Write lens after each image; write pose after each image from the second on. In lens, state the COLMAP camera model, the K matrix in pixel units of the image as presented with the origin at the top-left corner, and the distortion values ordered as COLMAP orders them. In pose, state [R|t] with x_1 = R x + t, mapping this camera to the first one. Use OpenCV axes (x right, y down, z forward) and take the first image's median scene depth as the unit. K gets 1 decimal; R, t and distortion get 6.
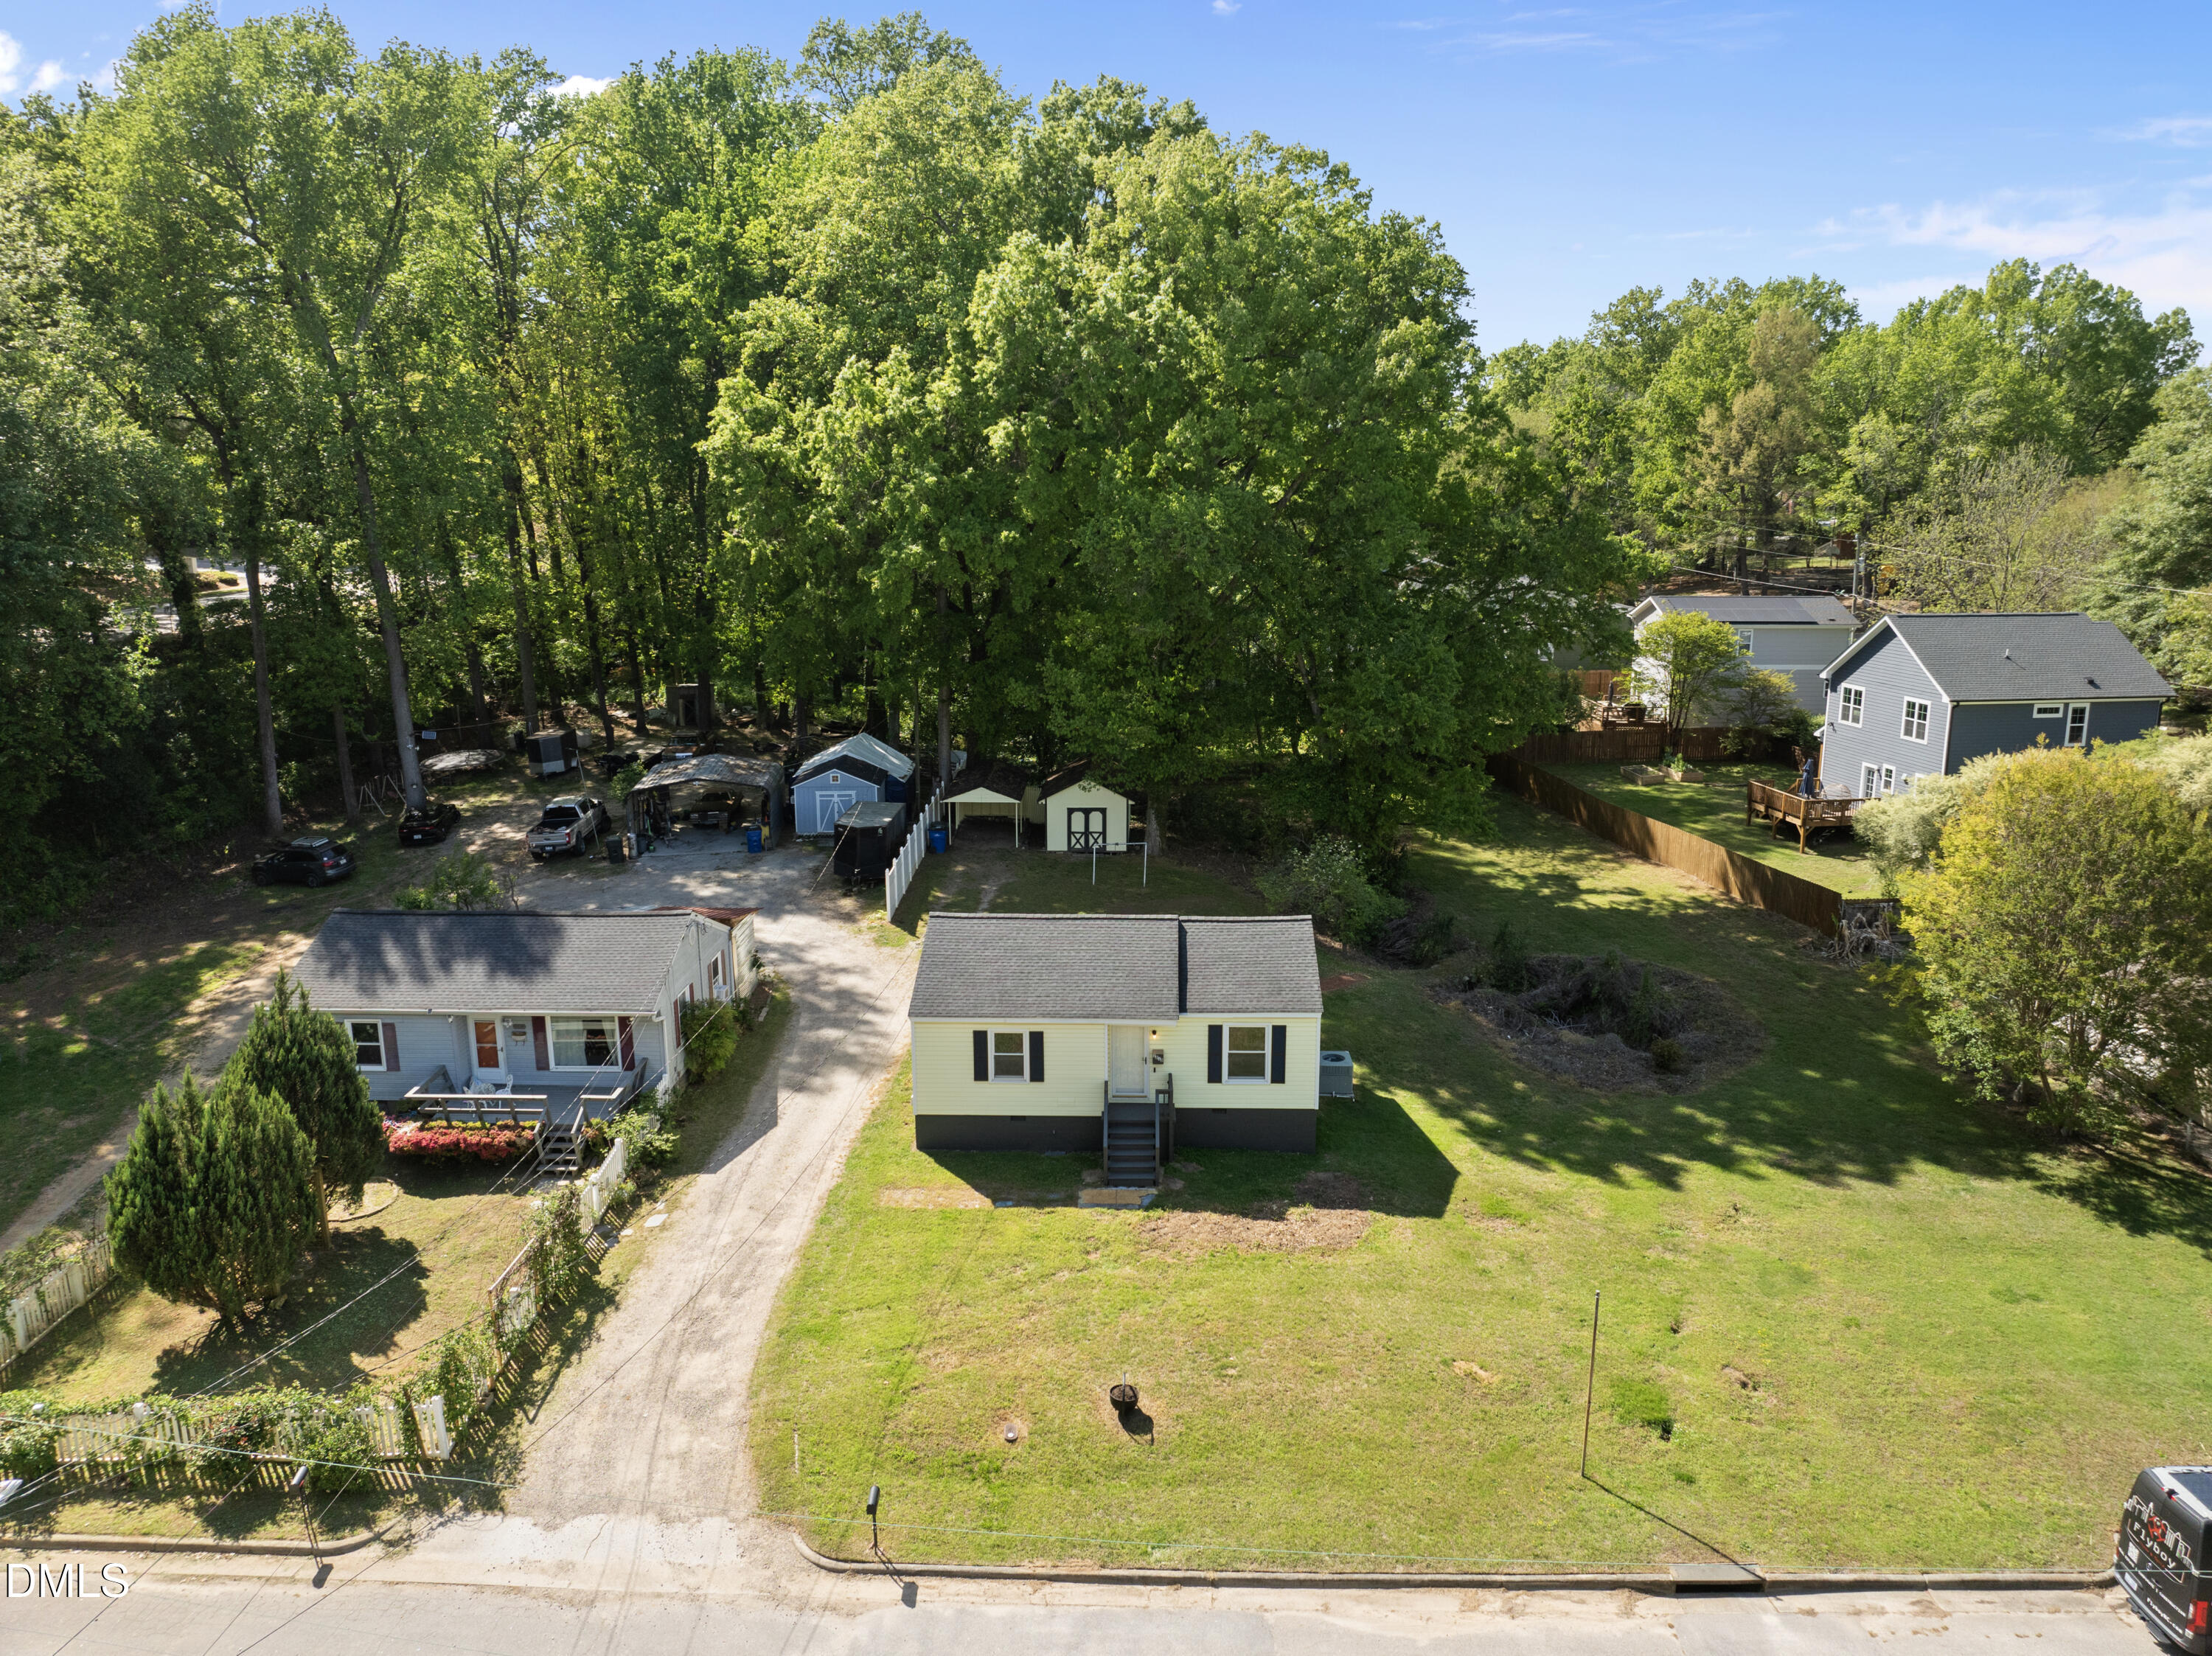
lens RADIAL K [[1548.0, 0, 1108.9], [0, 1548.0, 834.0], [0, 0, 1]] dist [-0.041557, -0.000501]
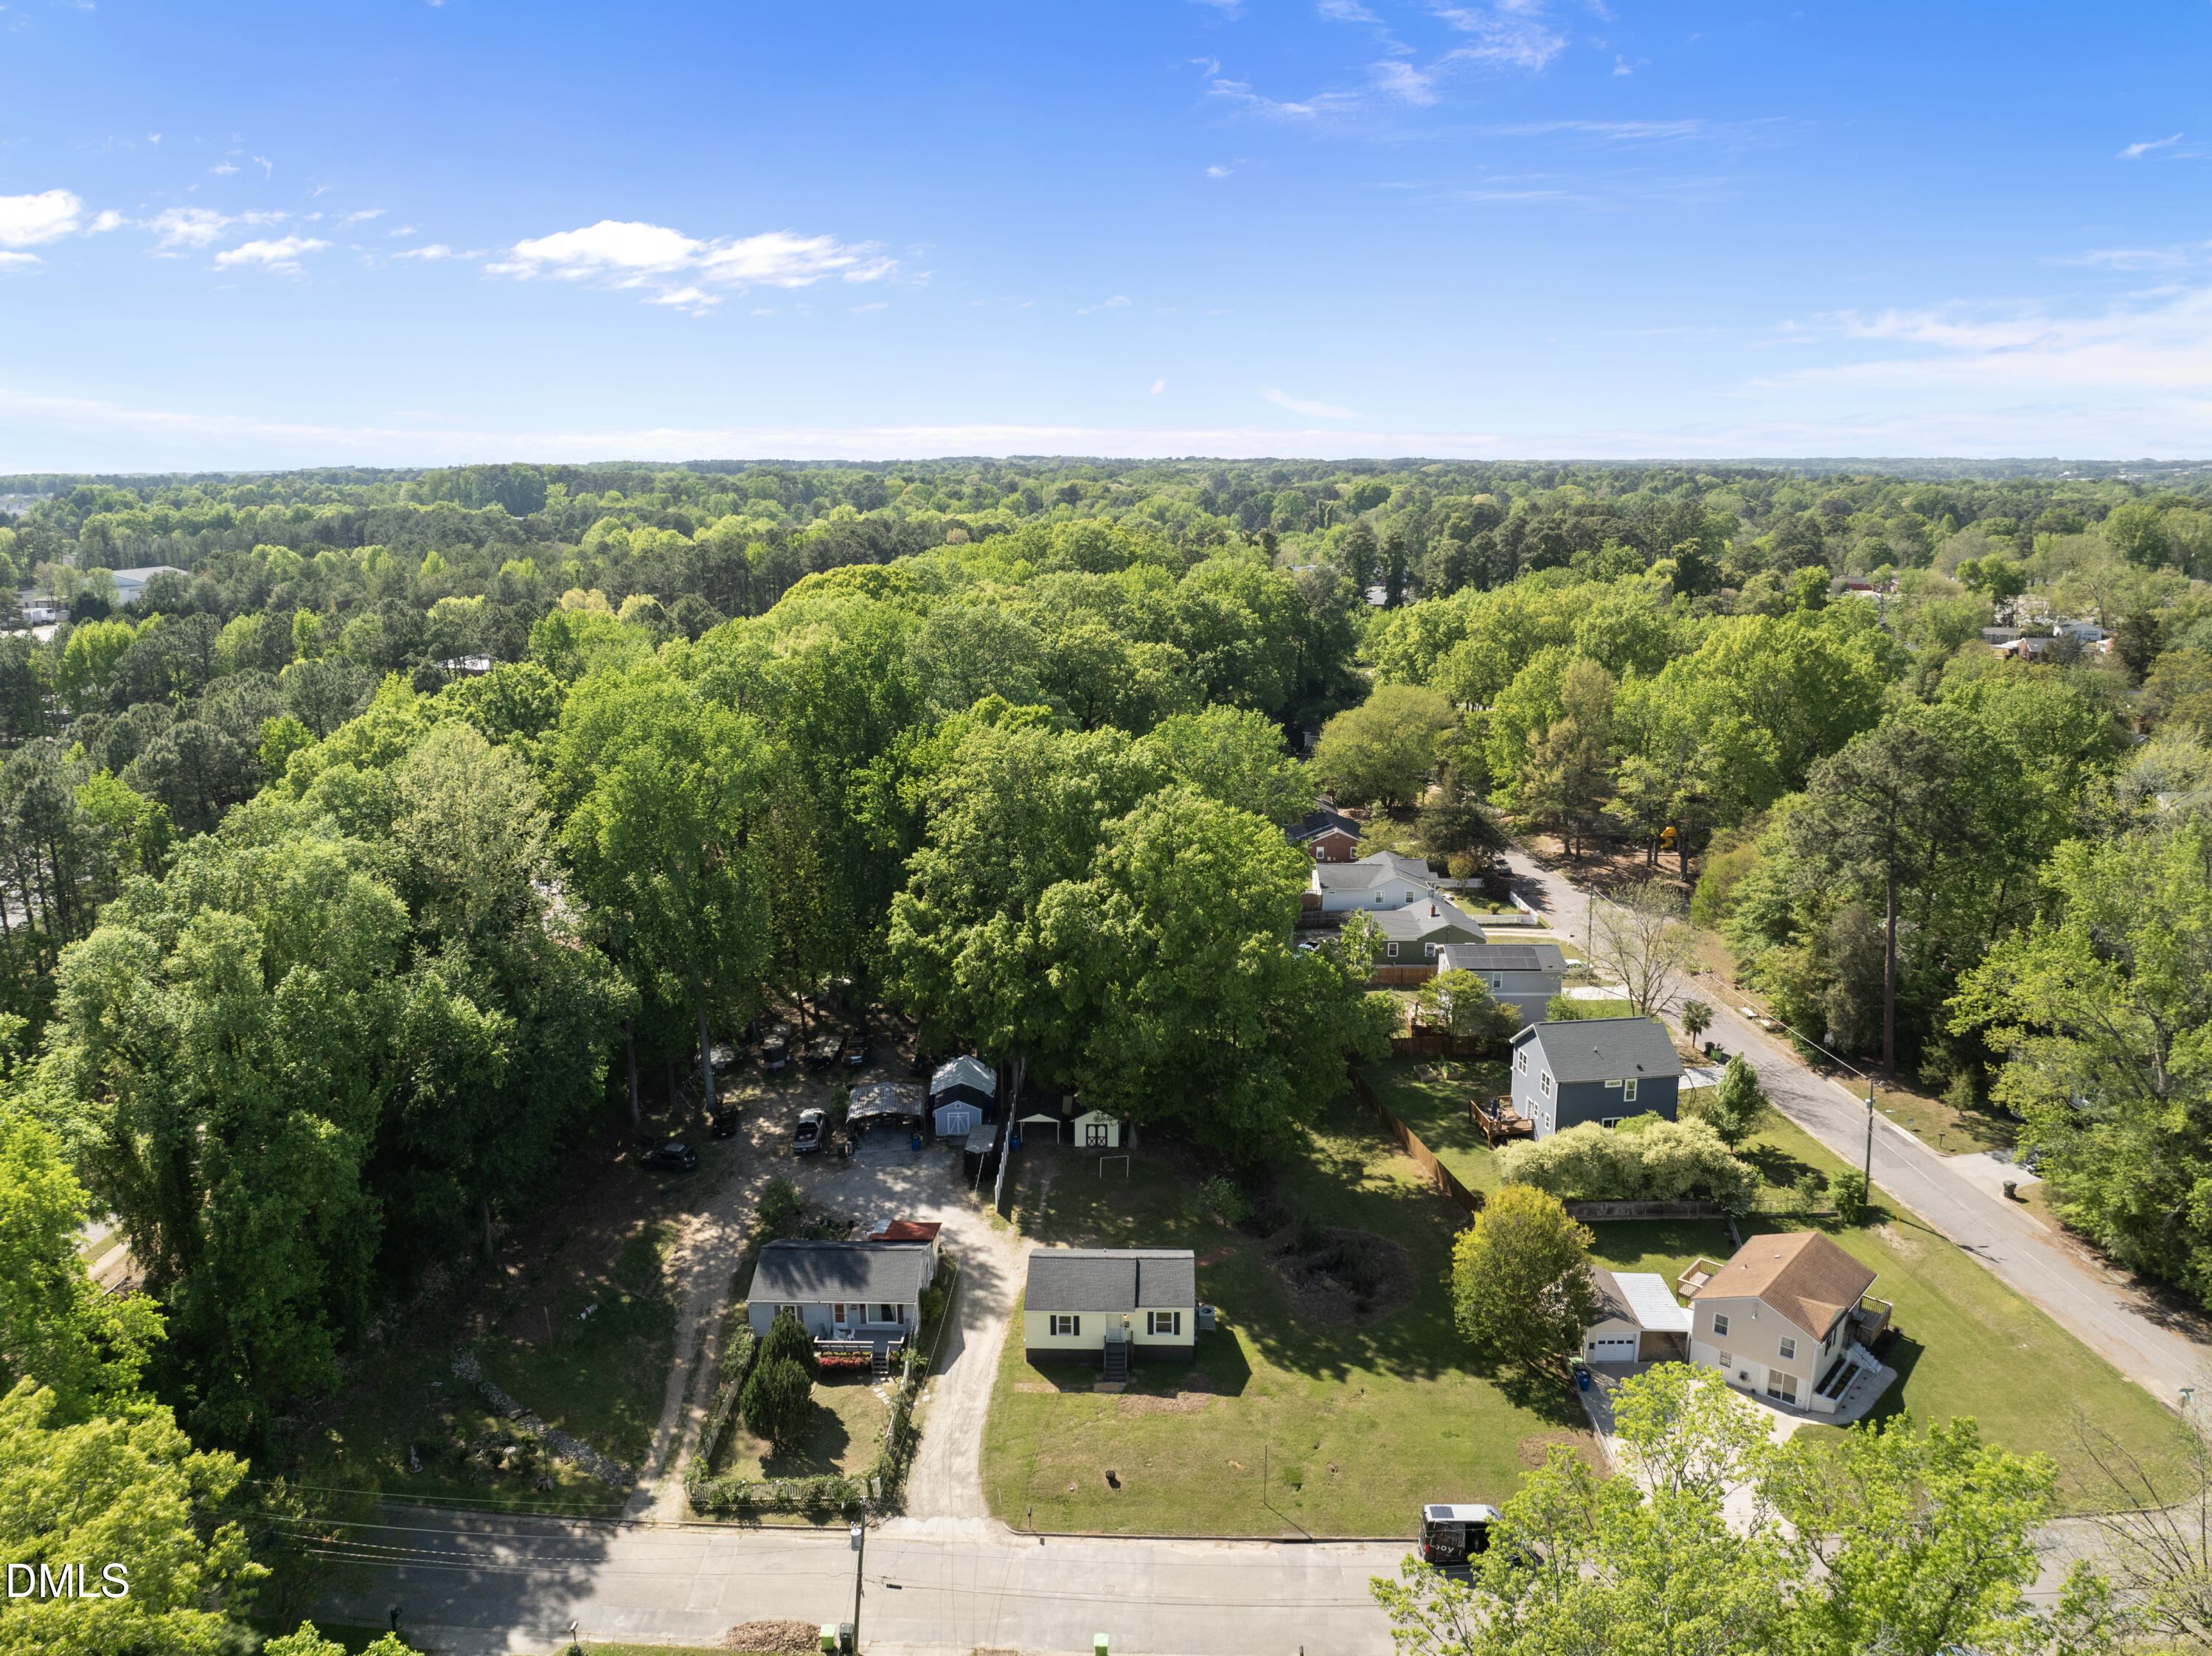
lens RADIAL K [[1548.0, 0, 1108.9], [0, 1548.0, 834.0], [0, 0, 1]] dist [-0.041557, -0.000501]
pose [[0.999980, -0.002051, -0.006059, 0.020650], [0.002123, 0.999926, 0.011952, -0.670397], [0.006034, -0.011965, 0.999910, -1.437749]]
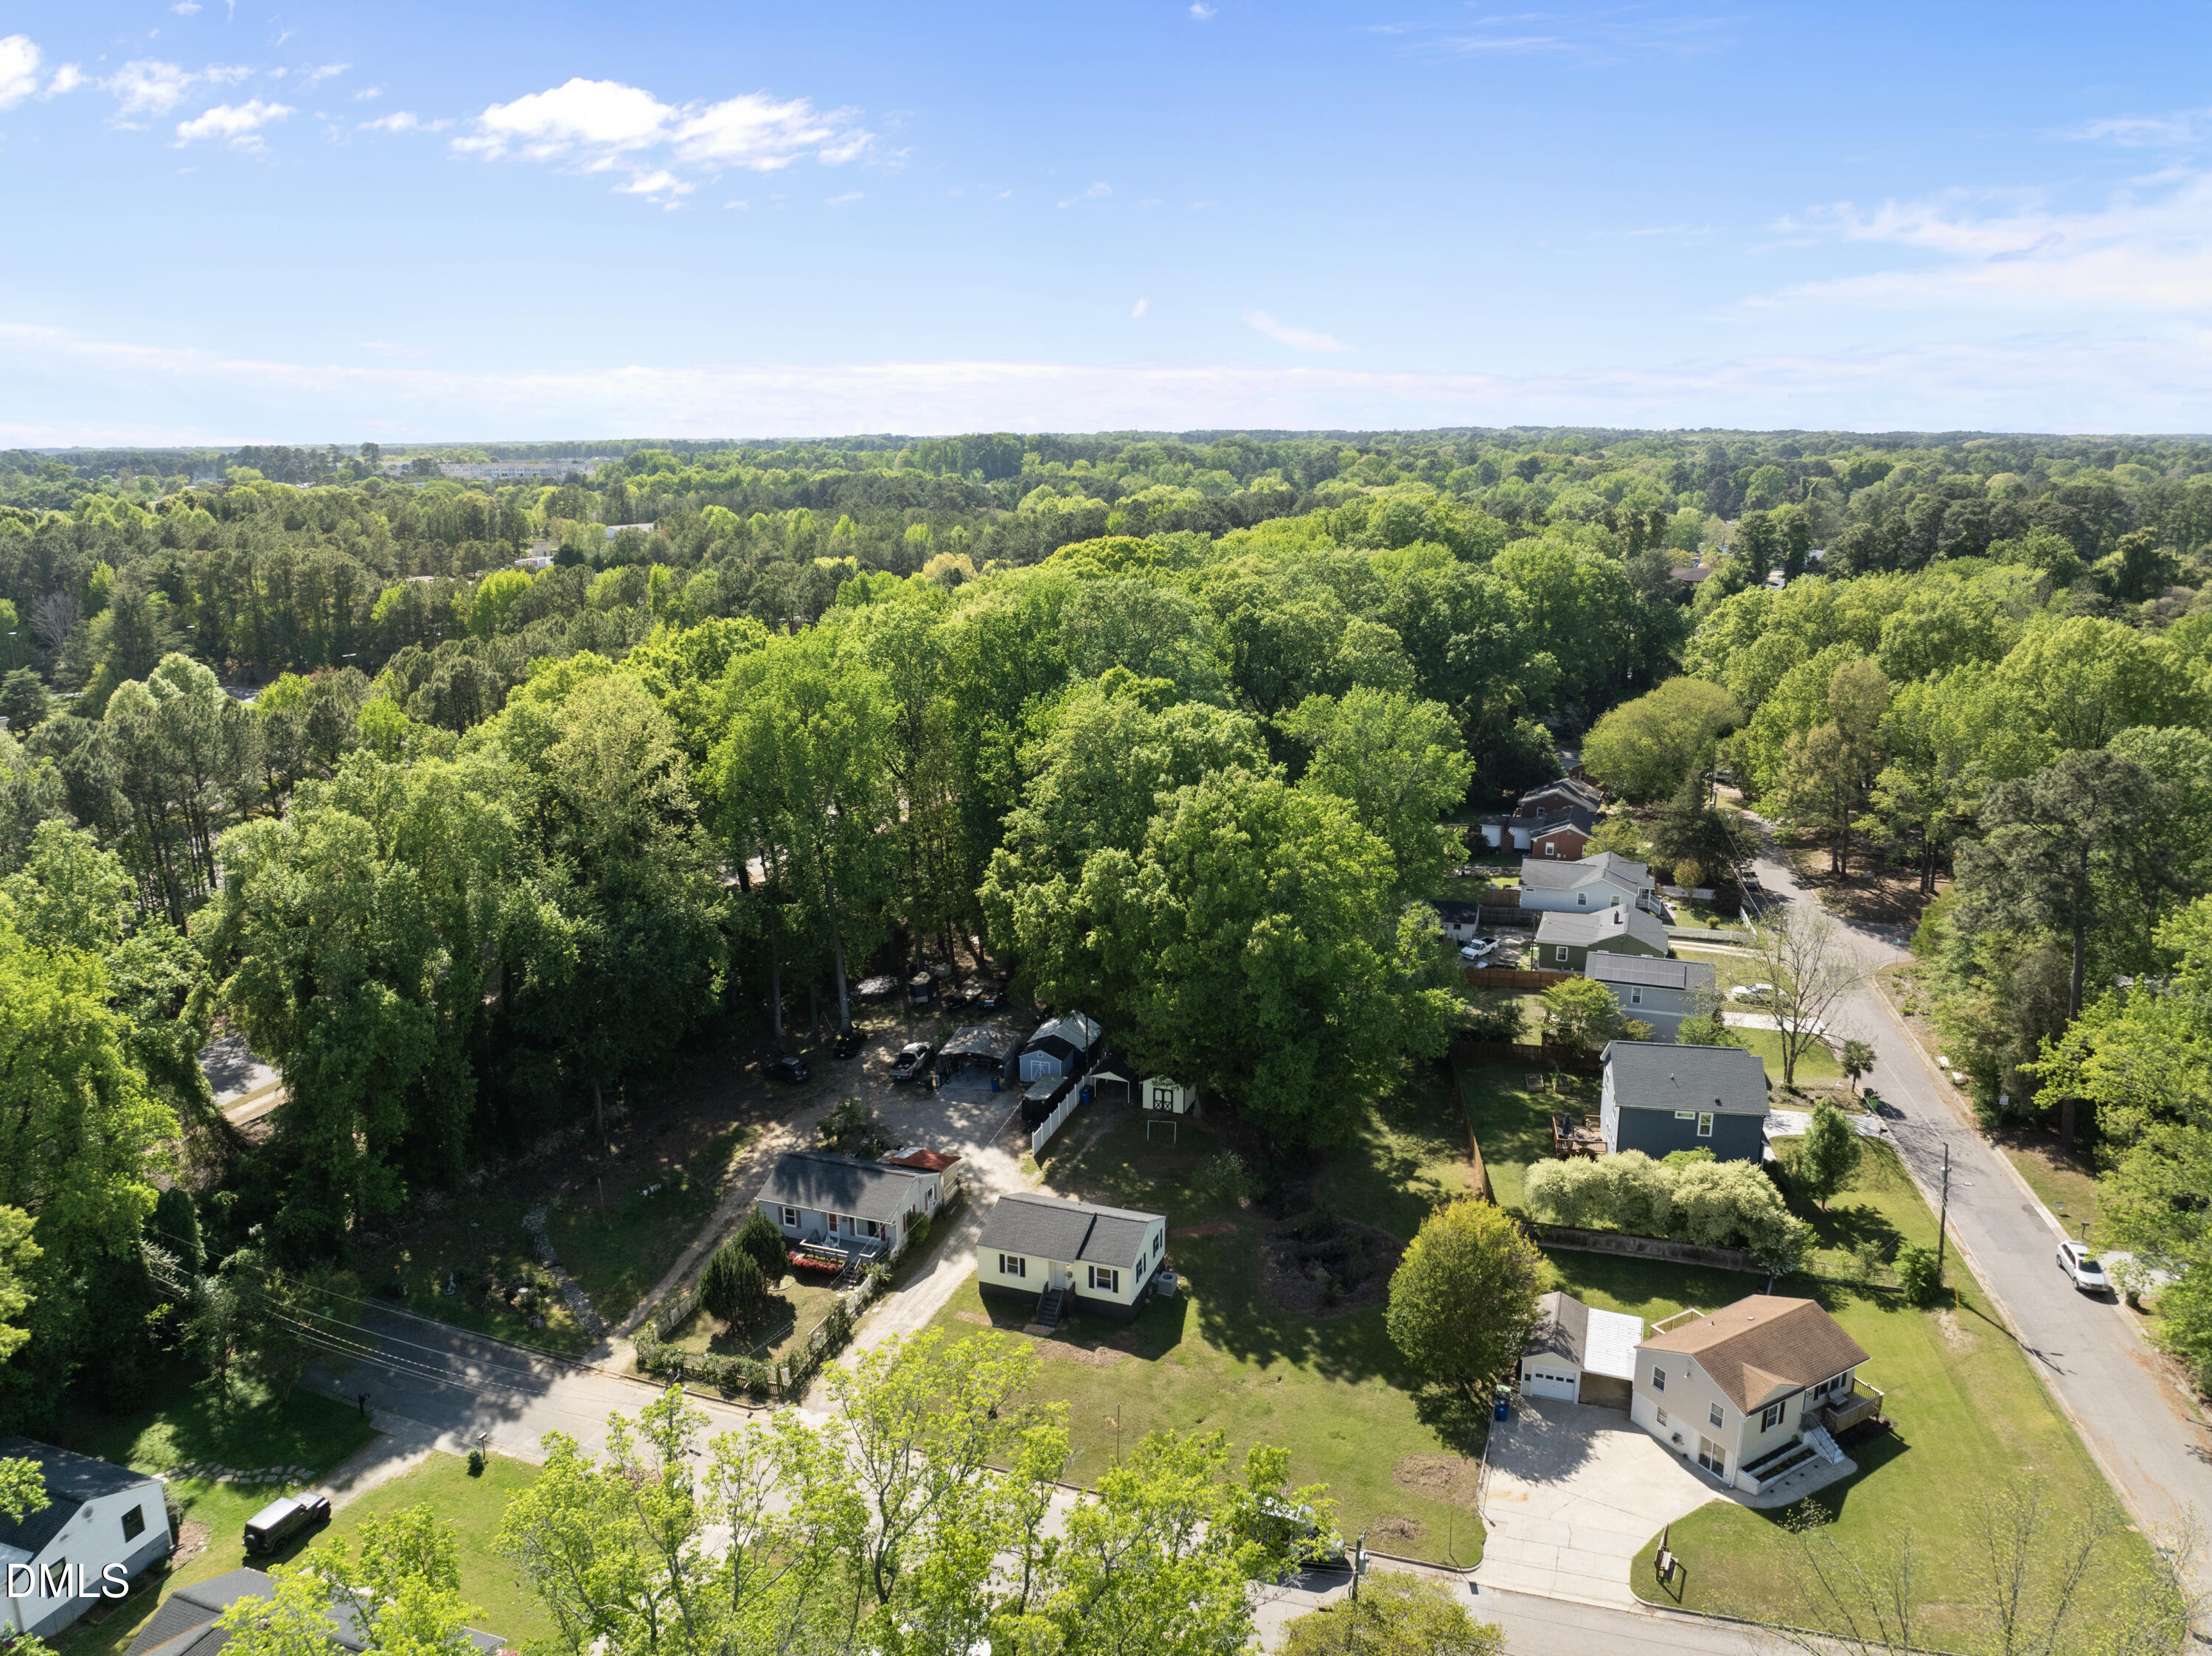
lens RADIAL K [[1552.1, 0, 1103.9], [0, 1552.1, 821.8], [0, 0, 1]] dist [-0.036526, -0.005948]
pose [[0.947763, 0.073053, -0.310498, 0.835137], [-0.066311, 0.997278, 0.032229, -0.693570], [0.312007, -0.009956, 0.950027, -1.398969]]
